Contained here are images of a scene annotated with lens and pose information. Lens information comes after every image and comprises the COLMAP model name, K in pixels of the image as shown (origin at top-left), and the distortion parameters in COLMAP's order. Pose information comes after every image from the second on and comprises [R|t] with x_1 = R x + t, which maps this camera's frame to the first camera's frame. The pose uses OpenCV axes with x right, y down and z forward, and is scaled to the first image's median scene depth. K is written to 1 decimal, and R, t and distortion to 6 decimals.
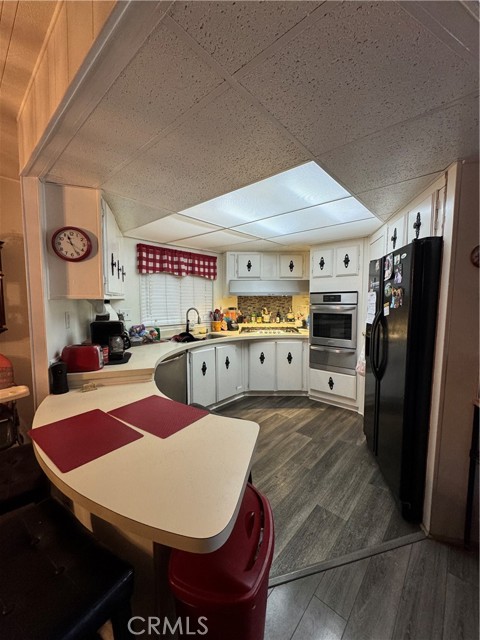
lens RADIAL K [[255.8, 0, 241.1], [0, 255.8, 319.6], [0, 0, 1]] dist [-0.002704, 0.000329]
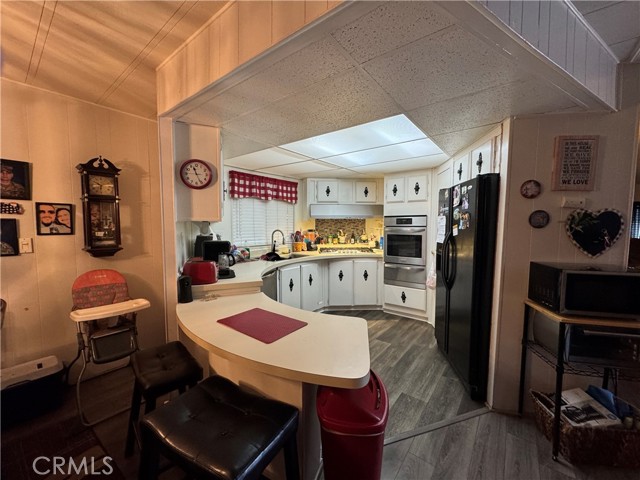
lens RADIAL K [[255.8, 0, 319.0], [0, 255.8, 239.2], [0, 0, 1]] dist [-0.002704, 0.000329]
pose [[0.998139, -0.001462, 0.060964, -0.138166], [0.002232, 0.999918, -0.012574, 0.013824], [-0.060941, 0.012687, 0.998061, -0.155862]]
